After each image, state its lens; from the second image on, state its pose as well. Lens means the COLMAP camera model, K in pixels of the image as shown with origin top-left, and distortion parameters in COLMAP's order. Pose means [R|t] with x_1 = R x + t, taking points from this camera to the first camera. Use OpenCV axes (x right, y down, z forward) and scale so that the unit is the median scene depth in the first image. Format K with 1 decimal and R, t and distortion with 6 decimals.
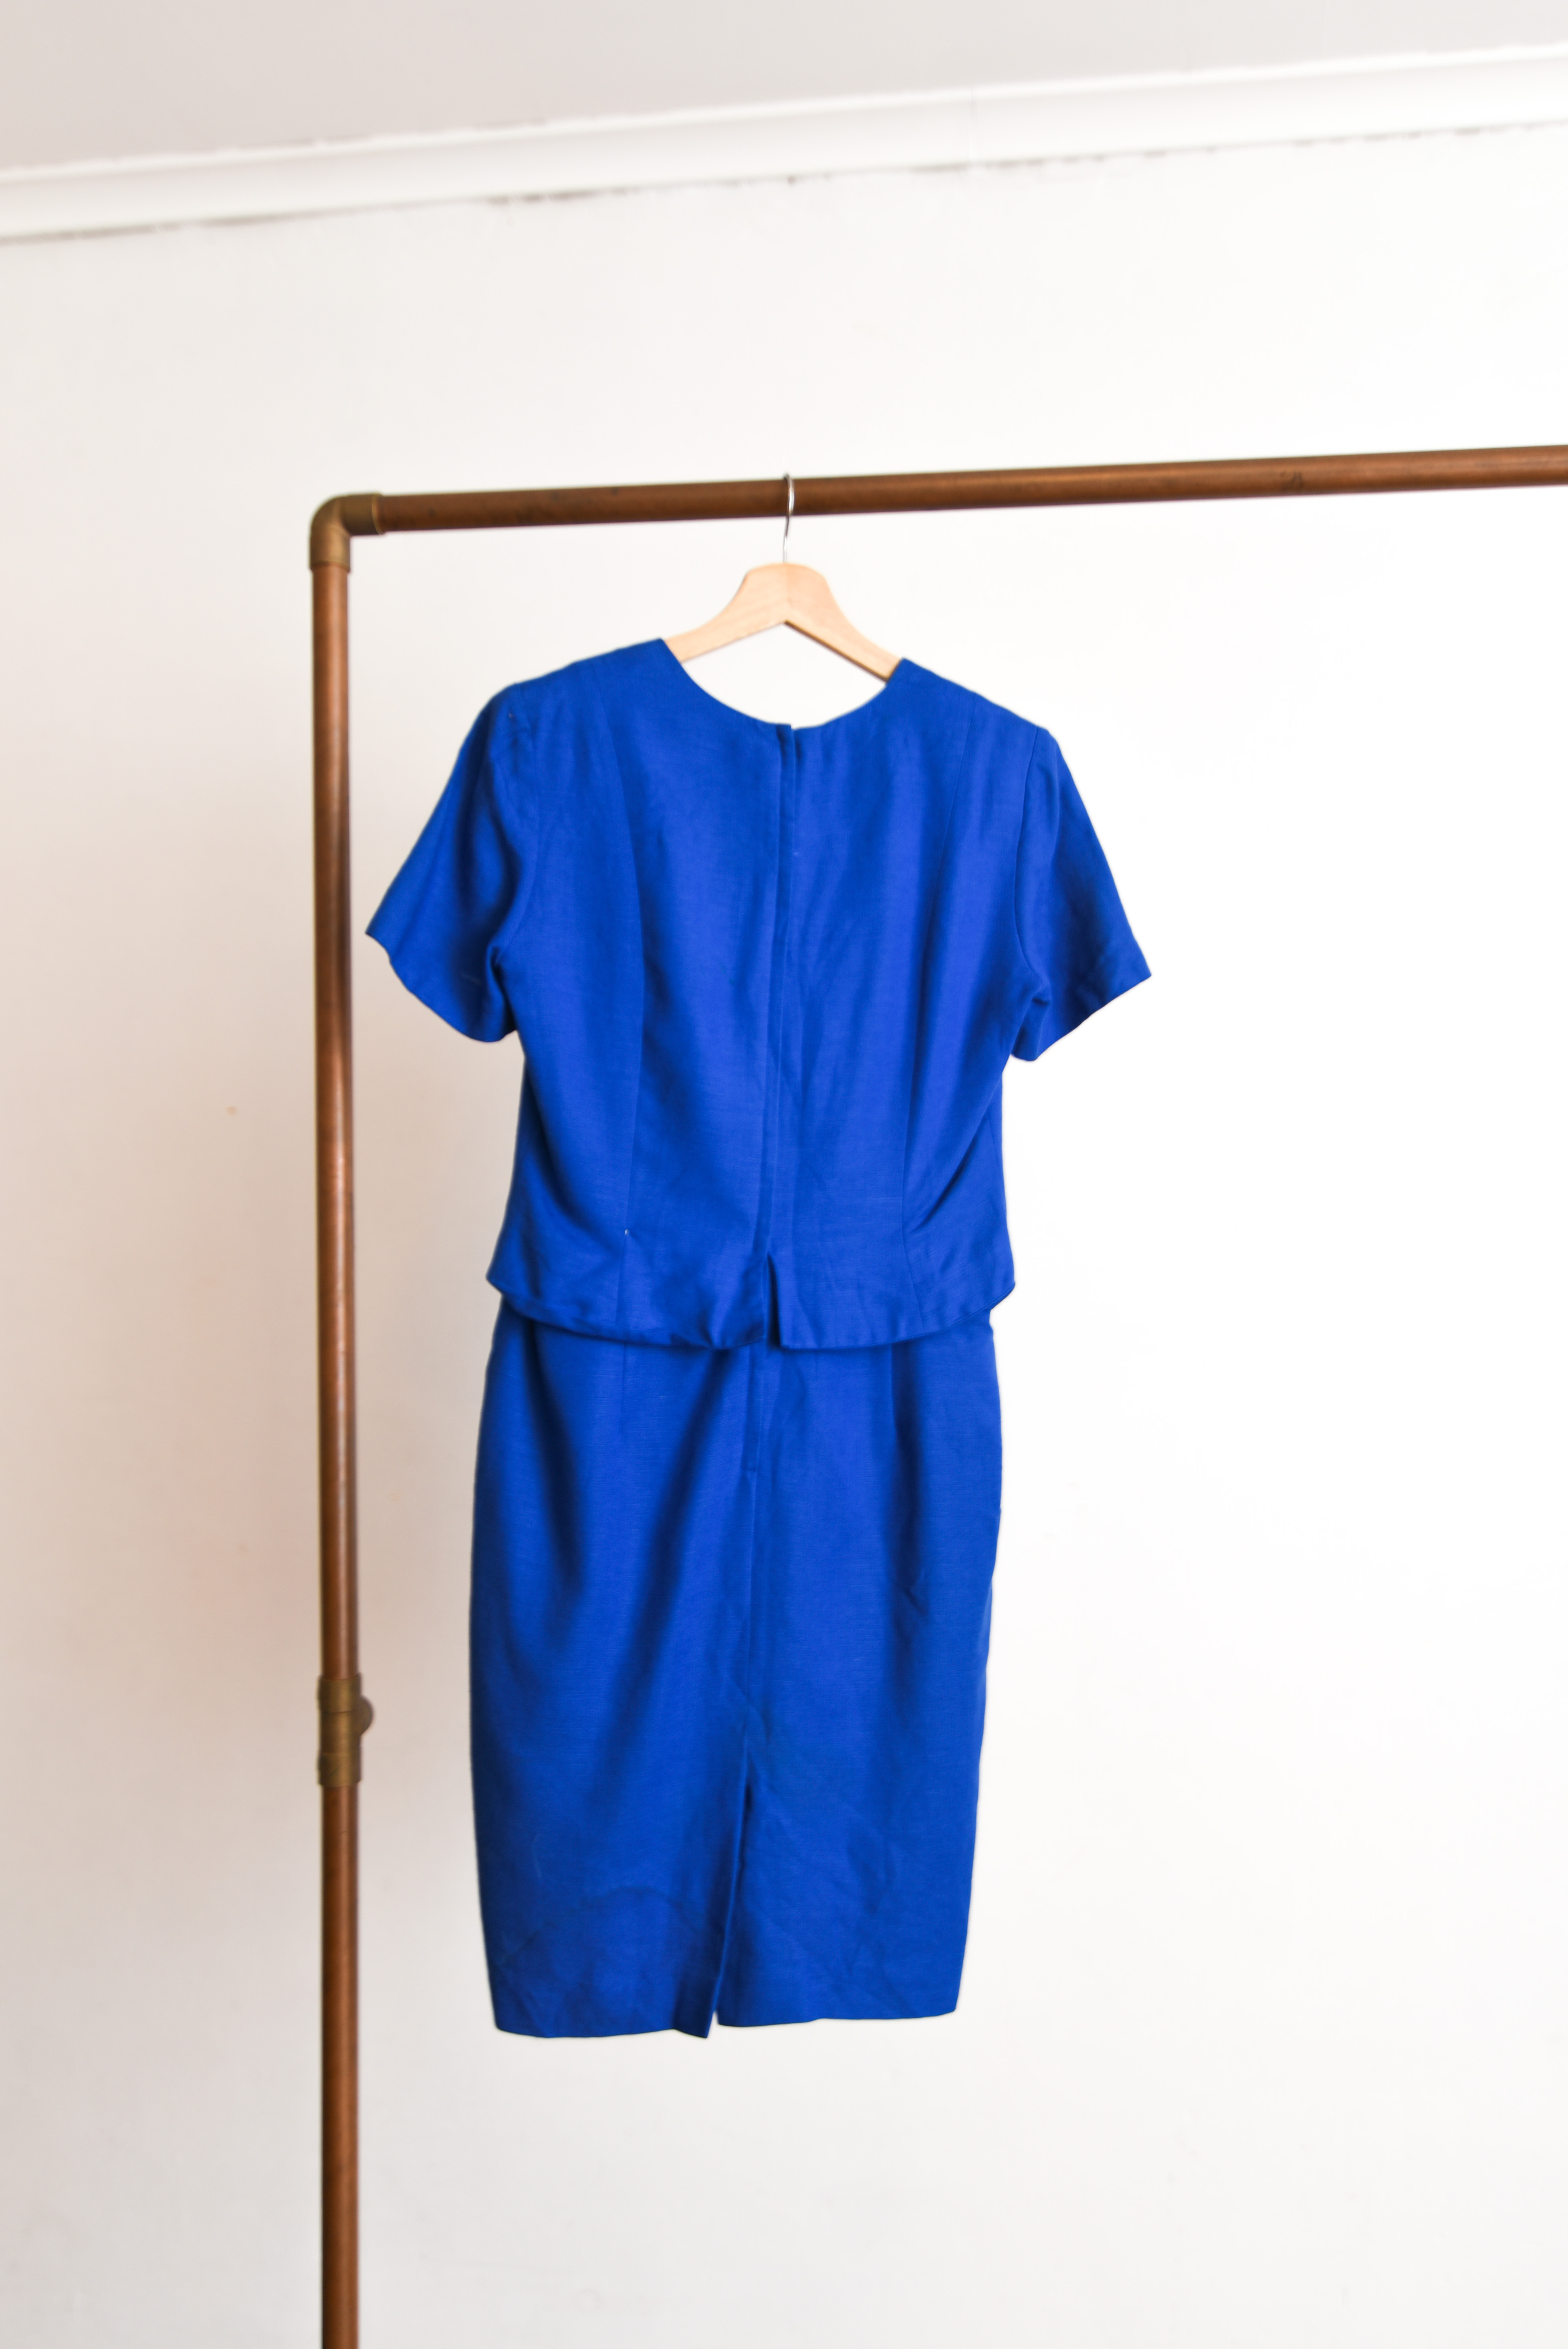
lens RADIAL K [[1709.9, 0, 767.2], [0, 1709.9, 1188.2], [0, 0, 1]] dist [-0.002969, -0.029019]
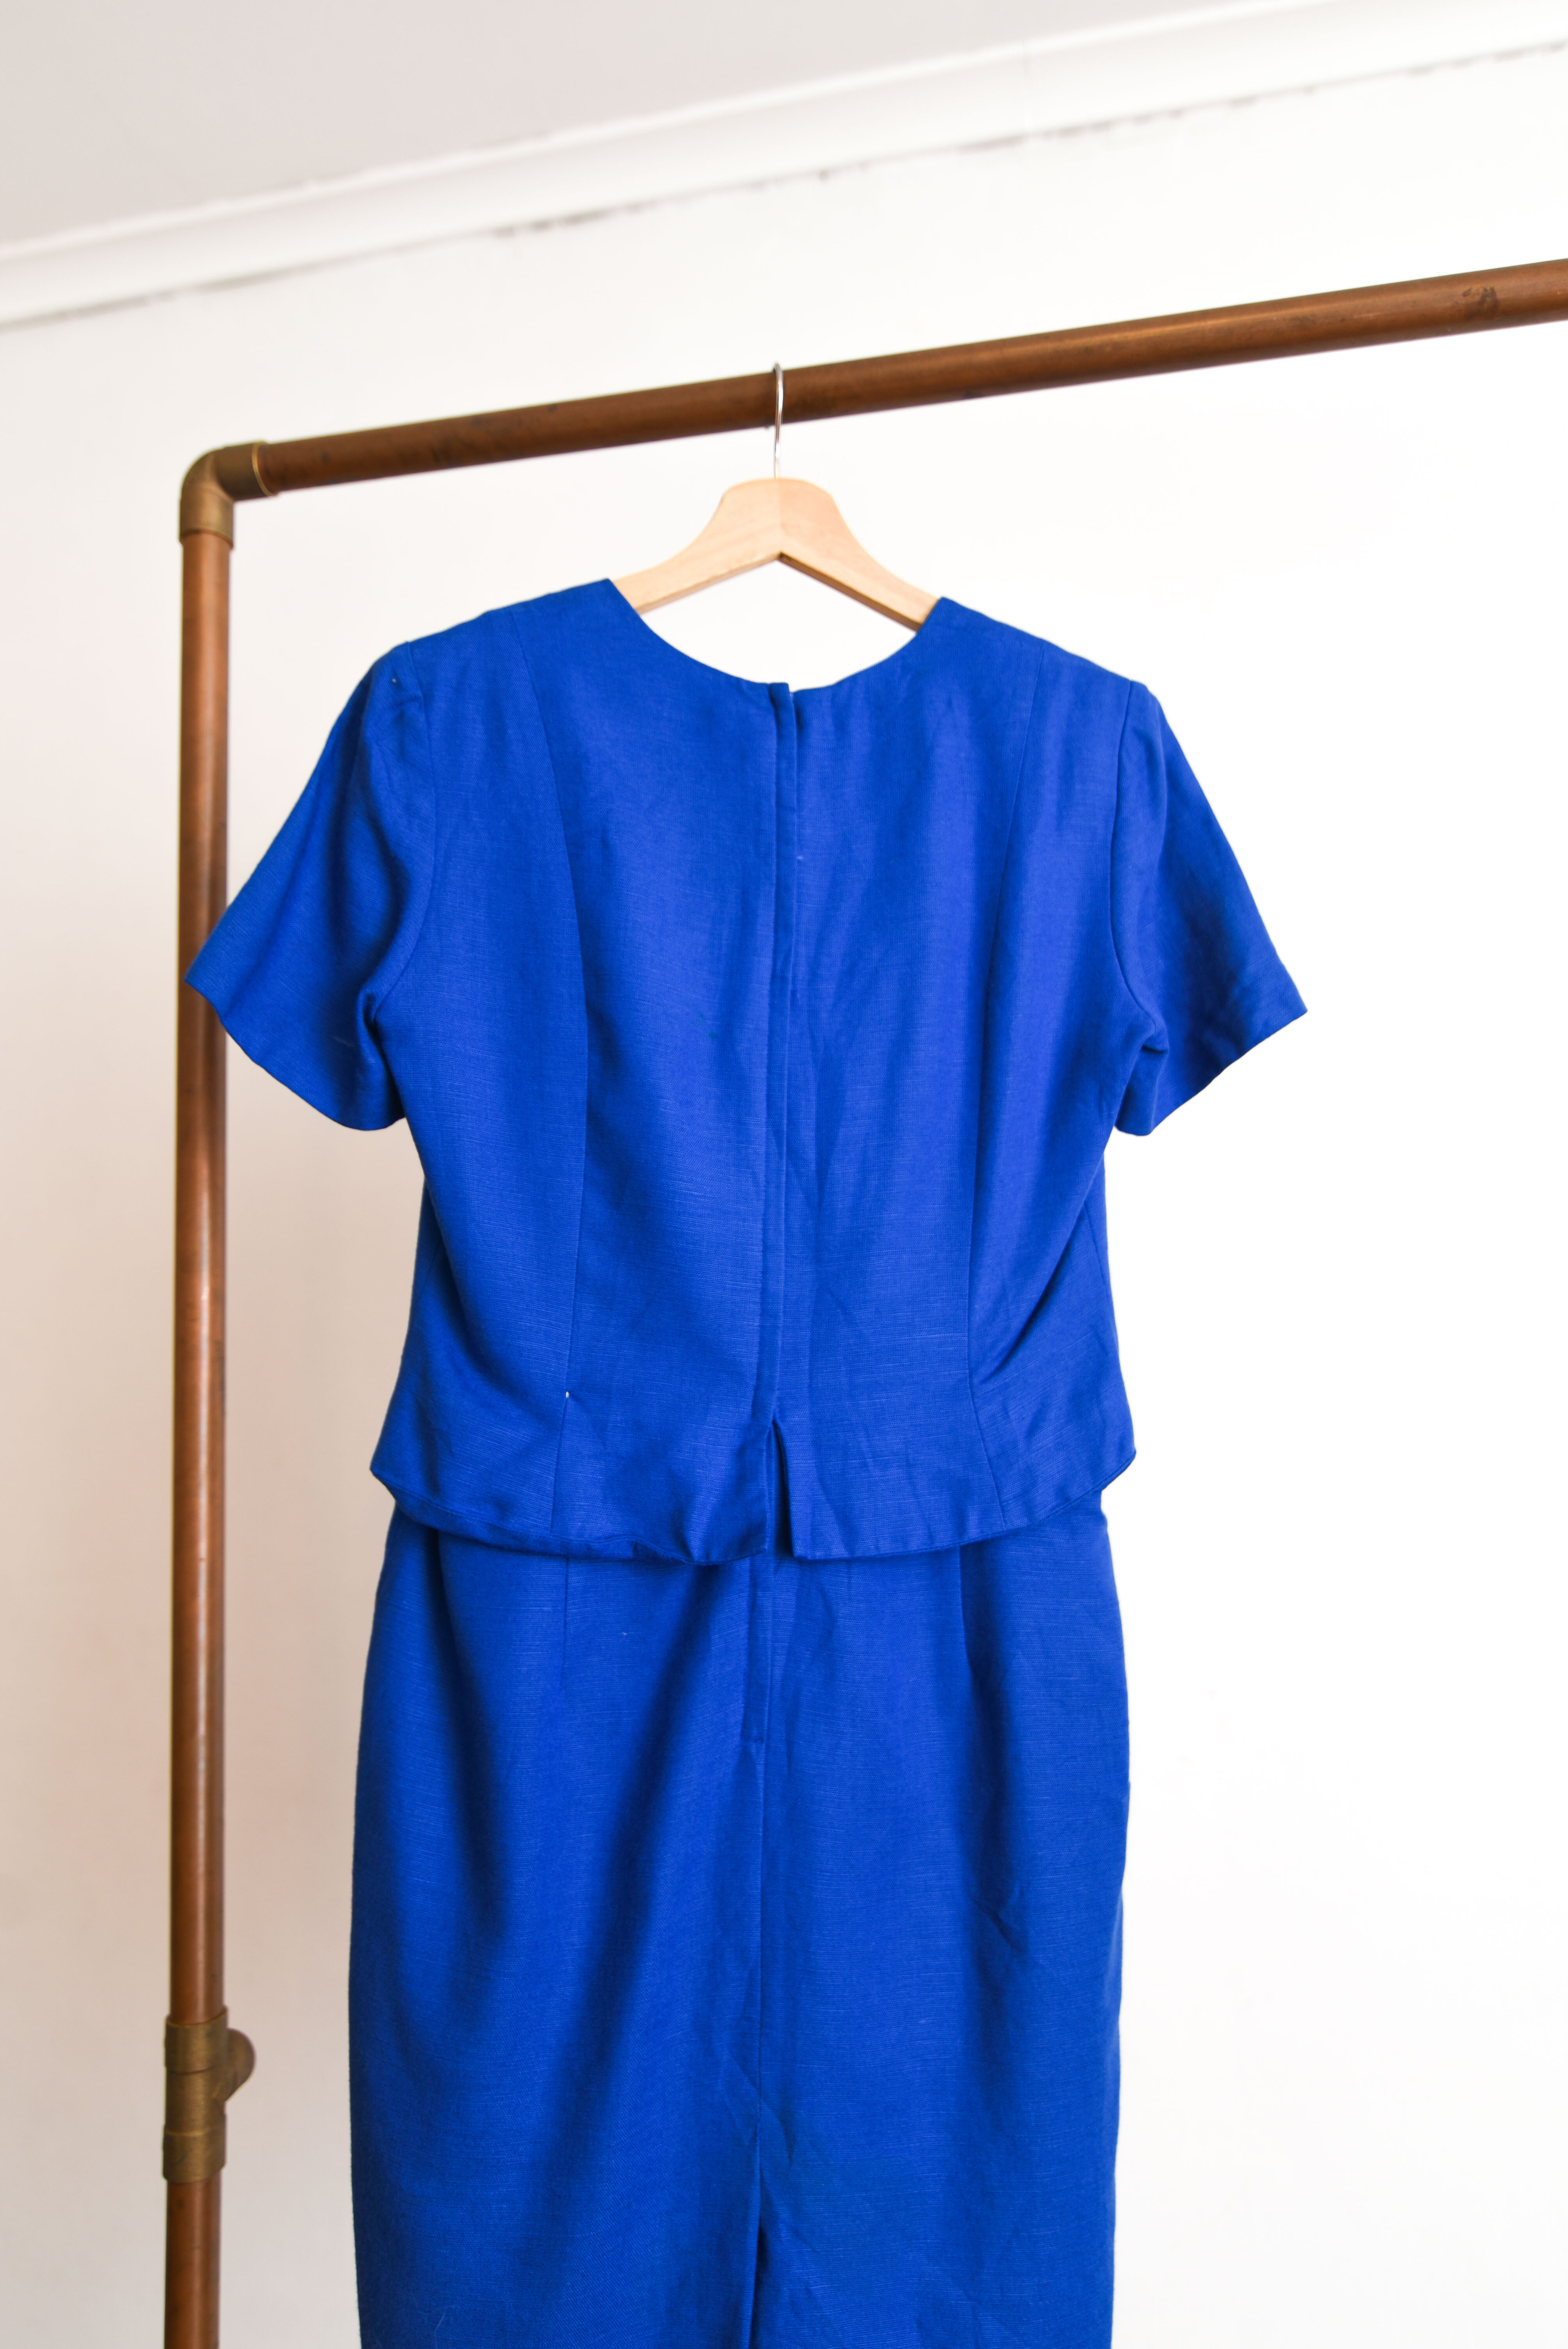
lens RADIAL K [[1649.7, 0, 771.2], [0, 1649.7, 1174.3], [0, 0, 1]] dist [-0.009546, 0.014582]
pose [[0.997091, -0.032897, -0.068759, 0.047858], [0.026982, 0.995994, -0.085254, -0.003799], [0.071288, 0.083151, 0.993984, 0.317538]]
